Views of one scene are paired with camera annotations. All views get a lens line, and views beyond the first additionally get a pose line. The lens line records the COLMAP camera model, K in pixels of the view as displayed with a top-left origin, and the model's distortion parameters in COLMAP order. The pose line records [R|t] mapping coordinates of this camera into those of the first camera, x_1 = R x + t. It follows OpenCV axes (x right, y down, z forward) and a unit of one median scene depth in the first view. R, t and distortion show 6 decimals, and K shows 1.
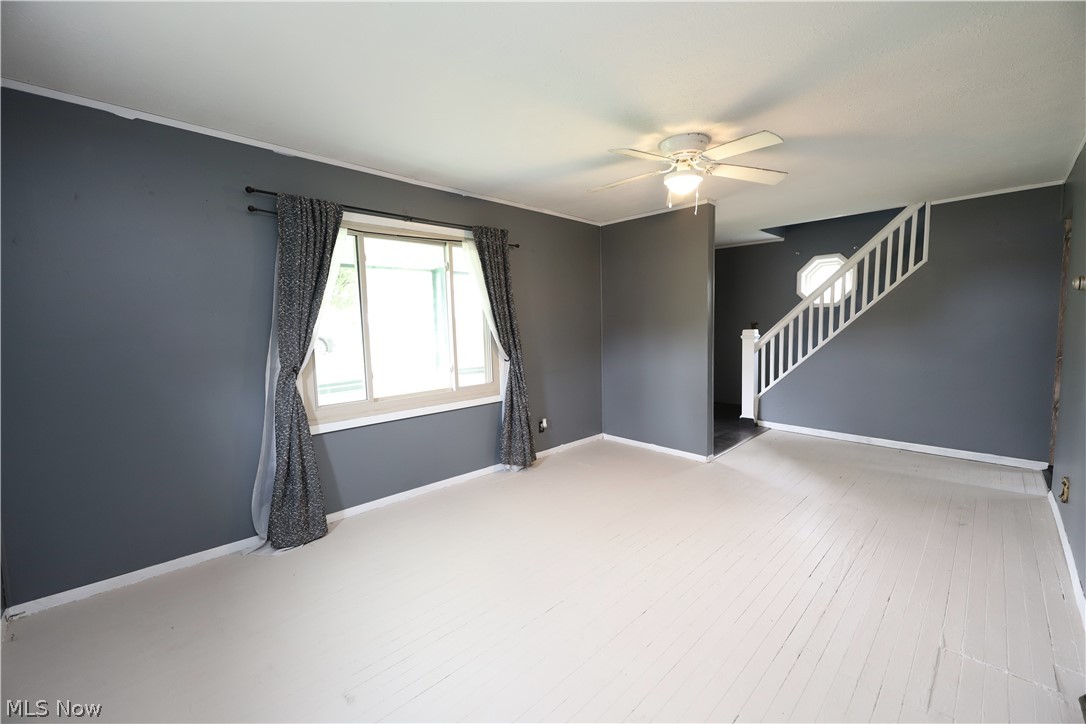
lens RADIAL K [[426.7, 0, 546.4], [0, 426.7, 362.9], [0, 0, 1]] dist [0.000209, -0.000034]
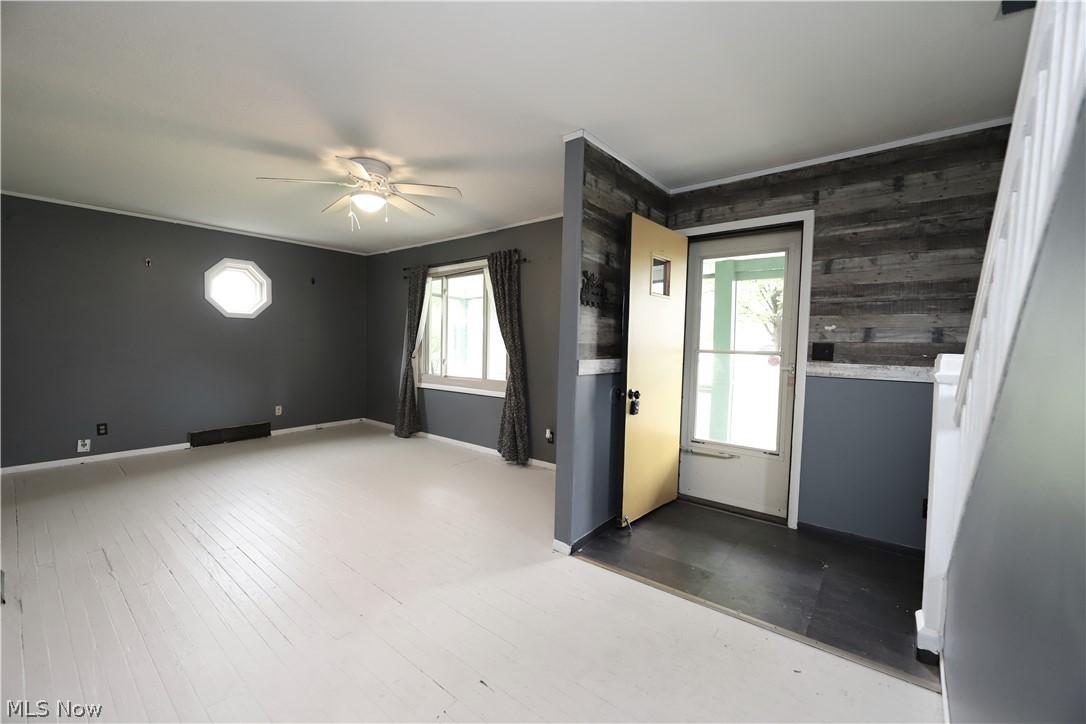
lens RADIAL K [[431.2, 0, 538.0], [0, 431.2, 365.0], [0, 0, 1]] dist [0.001510, -0.003995]
pose [[0.124201, 0.070391, -0.989757, 1.440143], [-0.112646, 0.992032, 0.056417, -0.101570], [0.985842, 0.104485, 0.131141, 1.262316]]
